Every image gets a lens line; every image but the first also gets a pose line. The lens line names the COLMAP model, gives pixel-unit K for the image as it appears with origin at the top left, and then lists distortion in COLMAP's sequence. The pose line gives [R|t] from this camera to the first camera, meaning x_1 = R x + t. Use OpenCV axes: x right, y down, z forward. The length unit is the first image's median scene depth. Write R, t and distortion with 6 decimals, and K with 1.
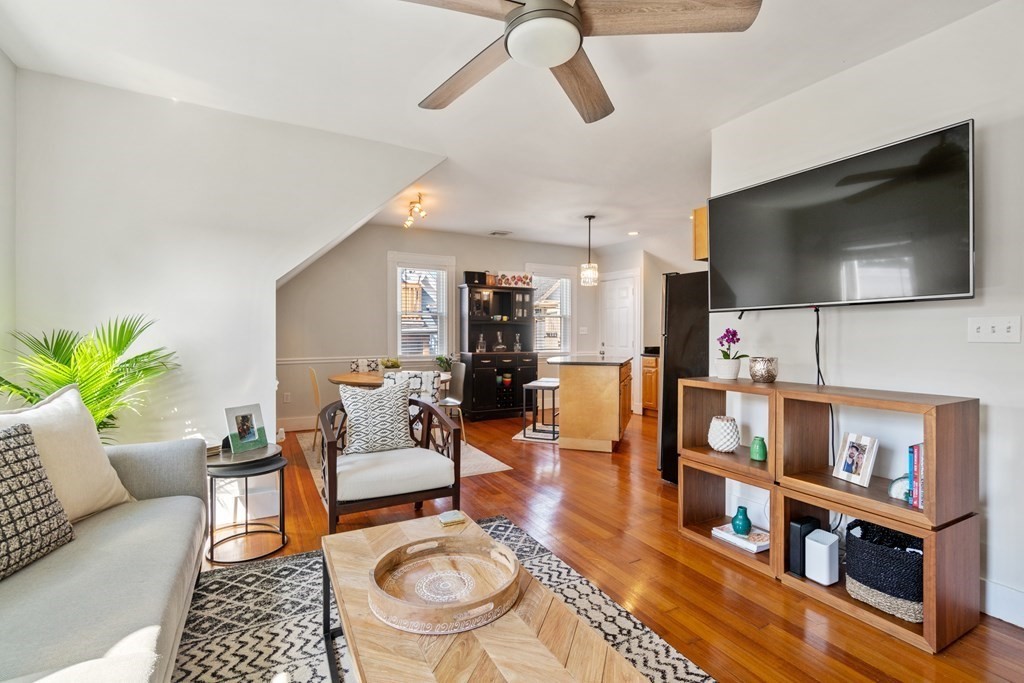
lens RADIAL K [[468.9, 0, 511.8], [0, 468.9, 339.6], [0, 0, 1]] dist [-0.007881, -0.000086]
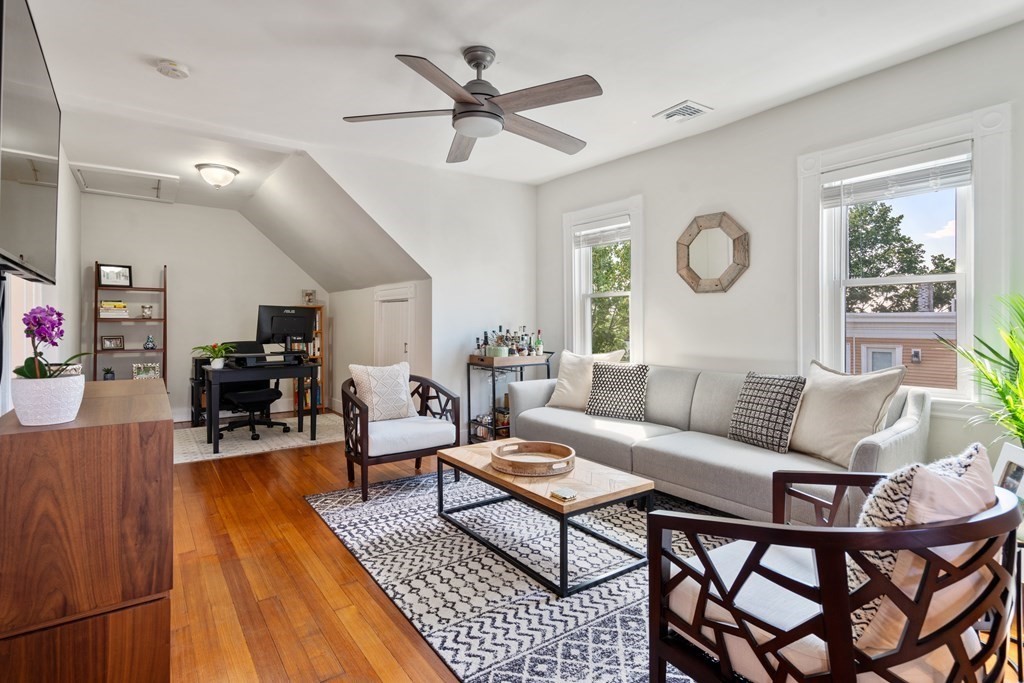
lens RADIAL K [[508.6, 0, 510.1], [0, 508.6, 323.1], [0, 0, 1]] dist [-0.000970, 0.003561]
pose [[-0.991629, 0.000099, -0.129119, 0.107838], [-0.001595, 0.999914, 0.013016, -0.015788], [0.129109, 0.013113, -0.991544, 1.610967]]
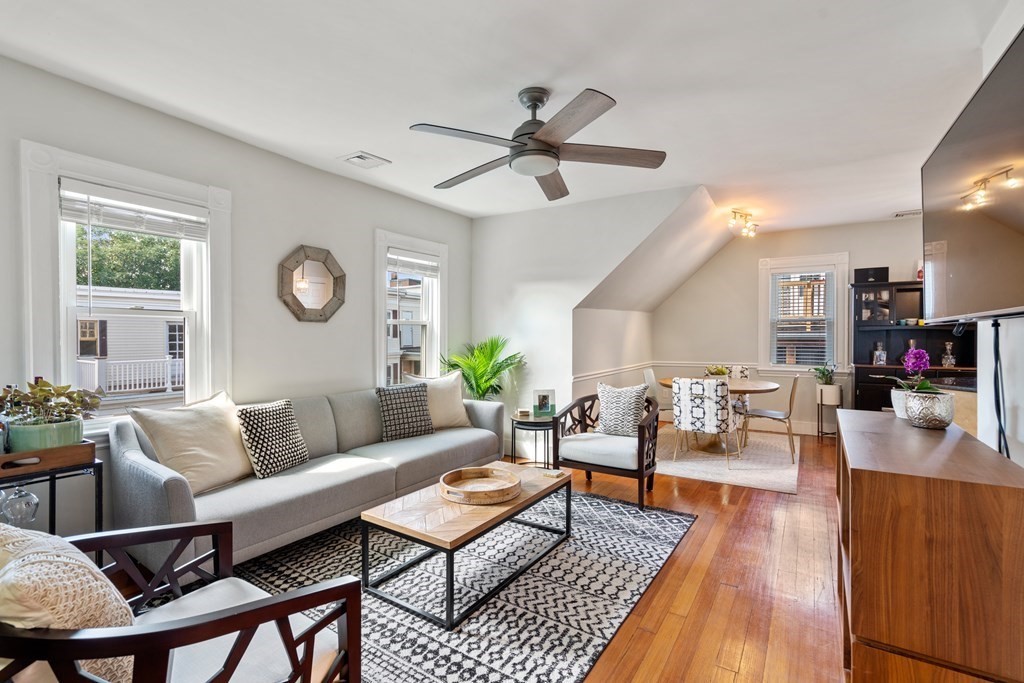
lens RADIAL K [[468.9, 0, 505.9], [0, 468.9, 337.5], [0, 0, 1]] dist [-0.007881, -0.000086]
pose [[0.472765, 0.000034, -0.881189, 0.850765], [-0.005615, 0.999980, -0.002973, -0.035632], [0.881171, 0.006353, 0.472755, 0.117577]]
